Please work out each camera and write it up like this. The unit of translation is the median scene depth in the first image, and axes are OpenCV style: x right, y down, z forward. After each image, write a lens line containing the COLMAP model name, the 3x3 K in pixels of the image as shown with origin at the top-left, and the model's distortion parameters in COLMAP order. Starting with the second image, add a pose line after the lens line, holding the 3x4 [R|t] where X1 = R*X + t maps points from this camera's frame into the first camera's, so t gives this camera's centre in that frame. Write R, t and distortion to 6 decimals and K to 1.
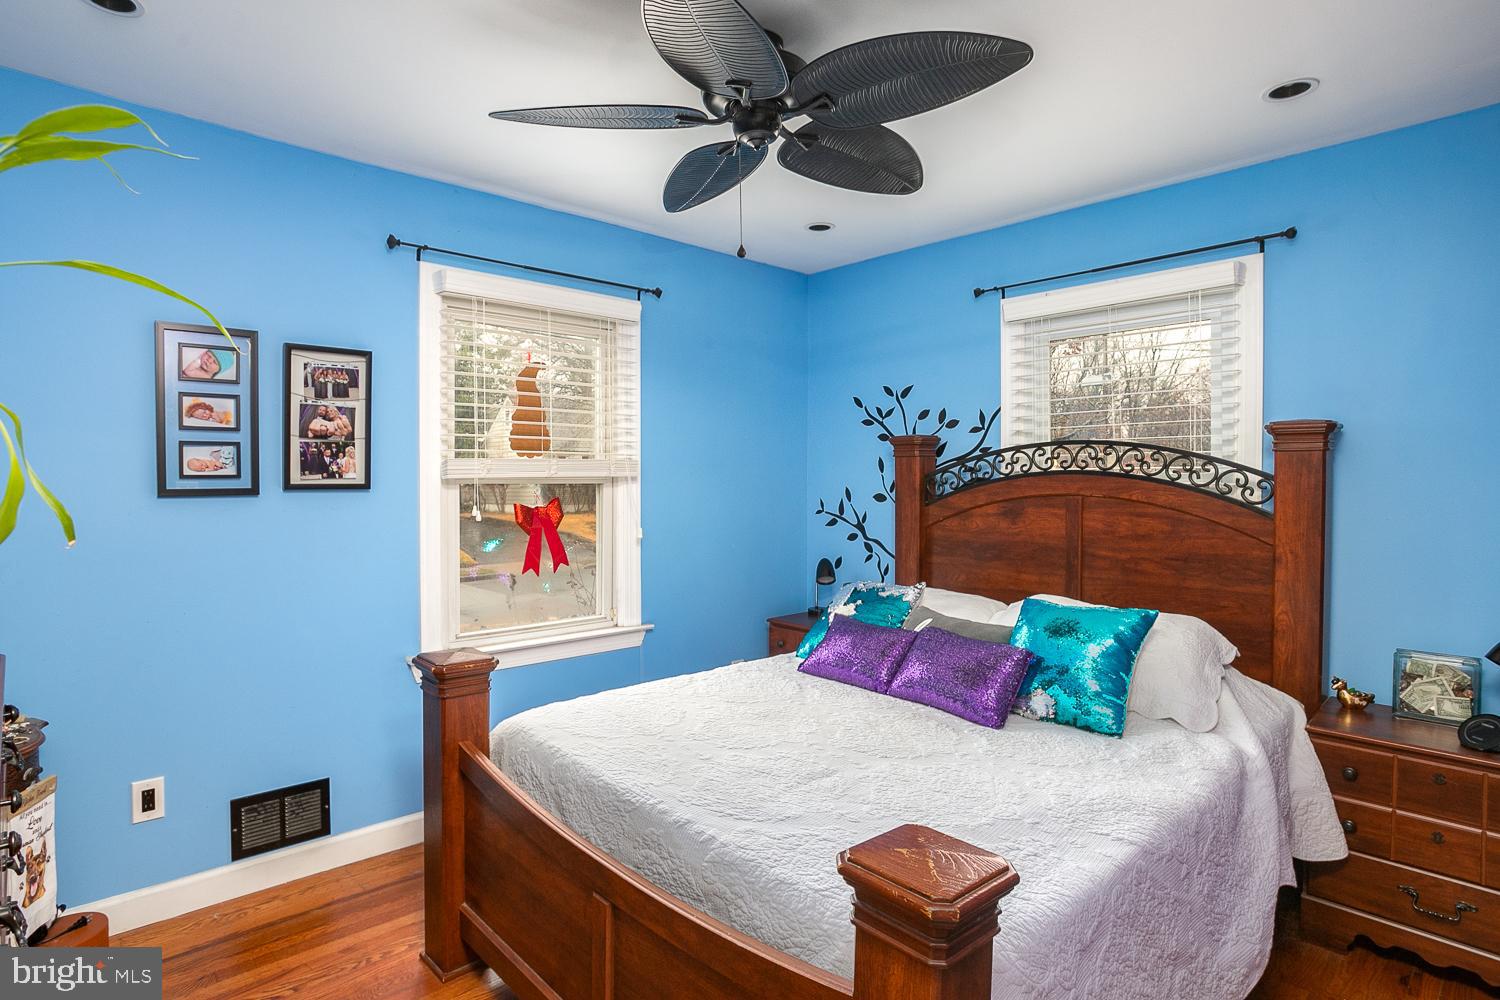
lens RADIAL K [[768.0, 0, 746.6], [0, 768.0, 486.2], [0, 0, 1]] dist [-0.055755, 0.031704]
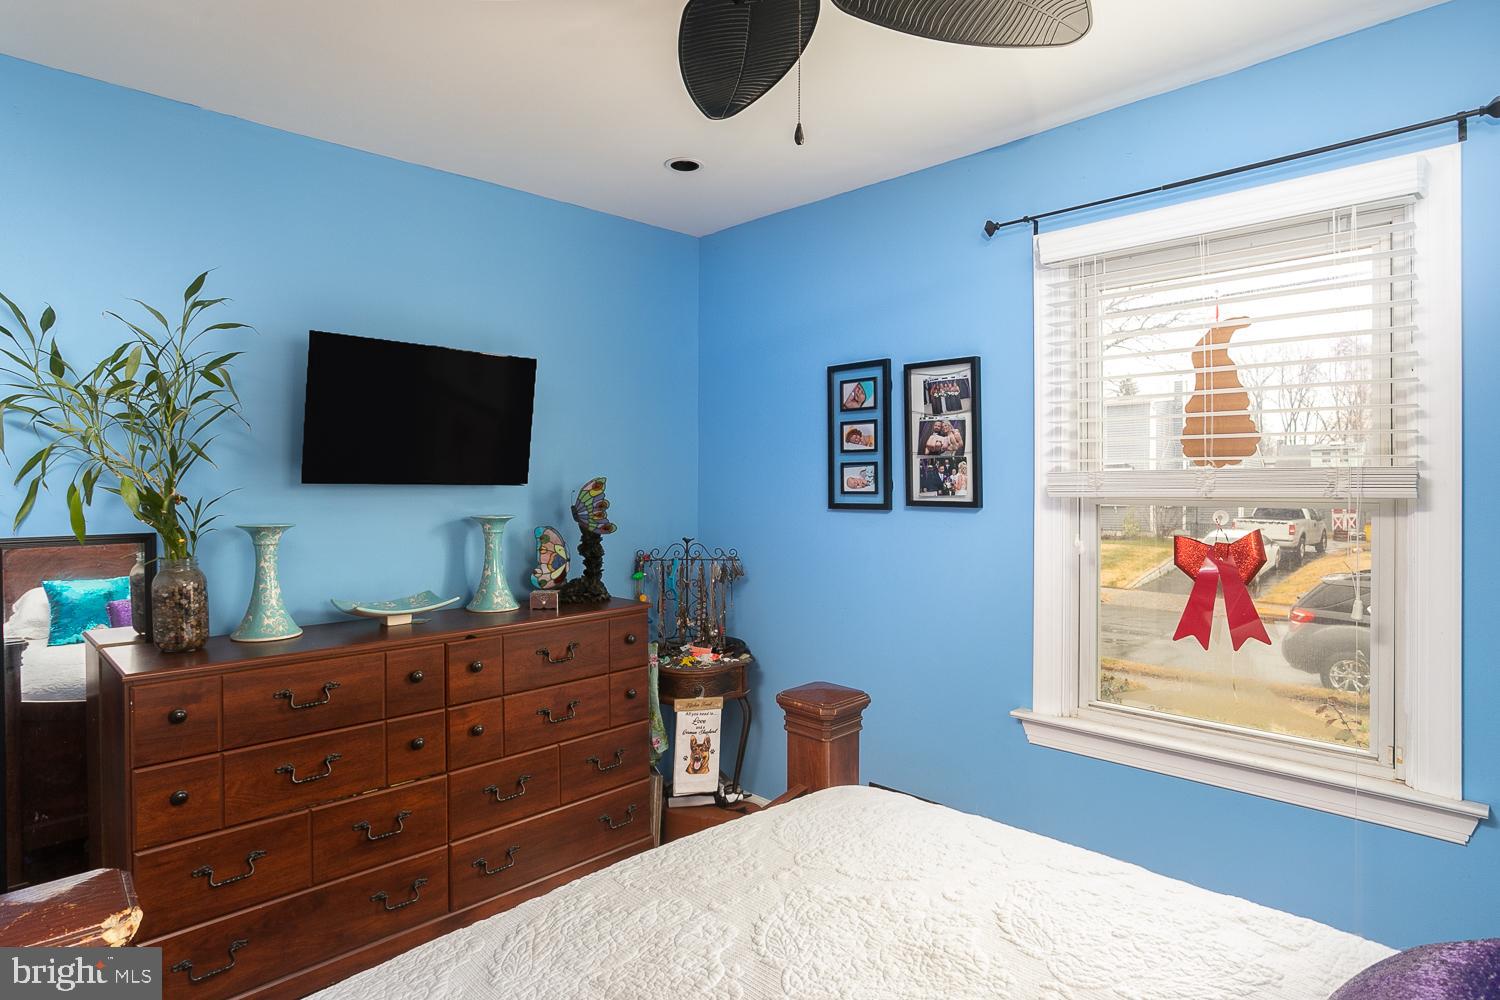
lens RADIAL K [[836.2, 0, 756.1], [0, 836.2, 491.8], [0, 0, 1]] dist [-0.002369, 0.000211]
pose [[0.047202, 0.008066, -0.998853, 0.510175], [-0.014998, 0.999860, 0.007366, -0.019430], [0.998773, 0.014634, 0.047316, 0.717341]]
